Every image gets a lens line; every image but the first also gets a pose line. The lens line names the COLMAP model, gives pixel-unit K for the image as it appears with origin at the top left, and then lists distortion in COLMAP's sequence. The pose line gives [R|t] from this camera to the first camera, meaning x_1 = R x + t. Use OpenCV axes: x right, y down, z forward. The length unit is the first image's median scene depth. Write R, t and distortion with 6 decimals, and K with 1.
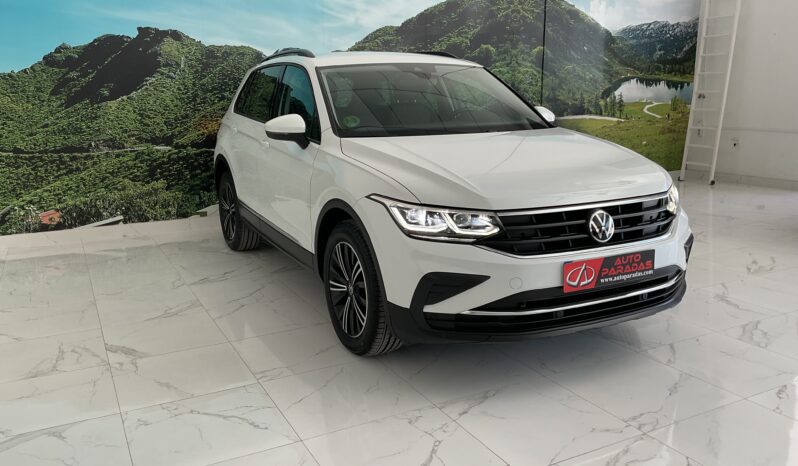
lens RADIAL K [[651.0, 0, 401.5], [0, 651.0, 235.9], [0, 0, 1]] dist [0.070218, -0.145013]
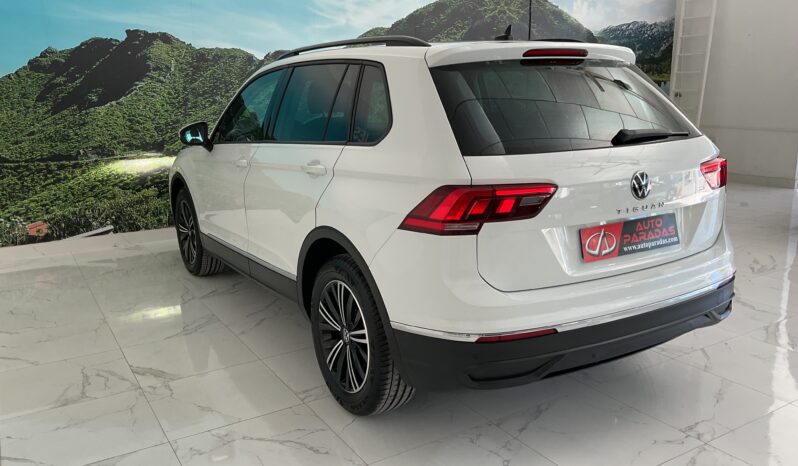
lens RADIAL K [[651.0, 0, 401.8], [0, 651.0, 236.4], [0, 0, 1]] dist [0.070218, -0.145013]
pose [[0.997772, -0.019607, 0.063764, -0.065098], [0.019086, 0.999779, 0.008781, -0.015223], [-0.063922, -0.007544, 0.997926, 0.009222]]
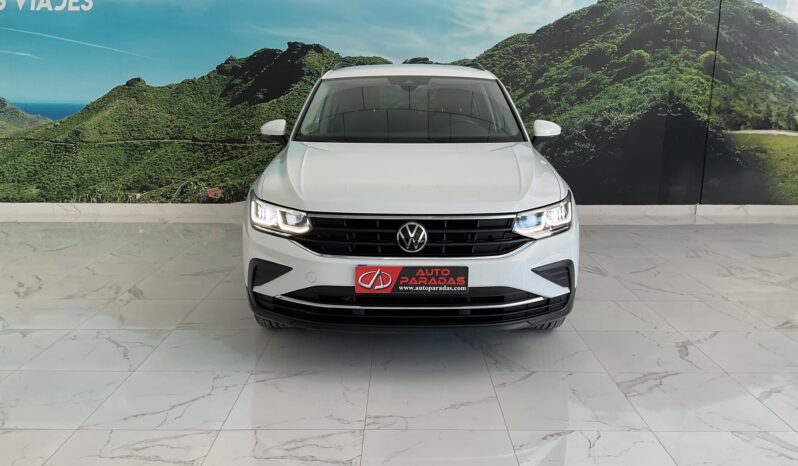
lens RADIAL K [[651.0, 0, 397.0], [0, 651.0, 236.3], [0, 0, 1]] dist [0.070218, -0.145013]
pose [[0.885512, 0.115001, -0.450159, 0.357684], [-0.114758, 0.993001, 0.027938, -0.020452], [0.450221, 0.026920, 0.892511, 0.025304]]
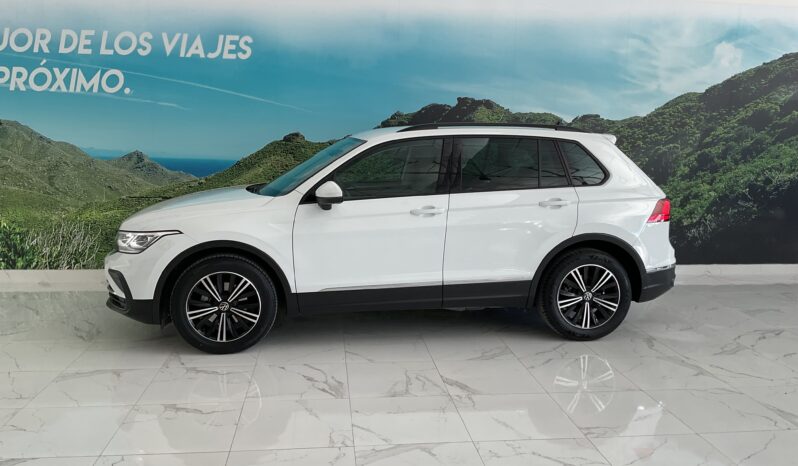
lens RADIAL K [[651.0, 0, 396.3], [0, 651.0, 232.3], [0, 0, 1]] dist [0.070218, -0.145013]
pose [[0.930468, 0.078697, -0.357820, -0.075109], [-0.104748, 0.993033, -0.053982, -0.011270], [0.351079, 0.087710, 0.932229, -0.079438]]
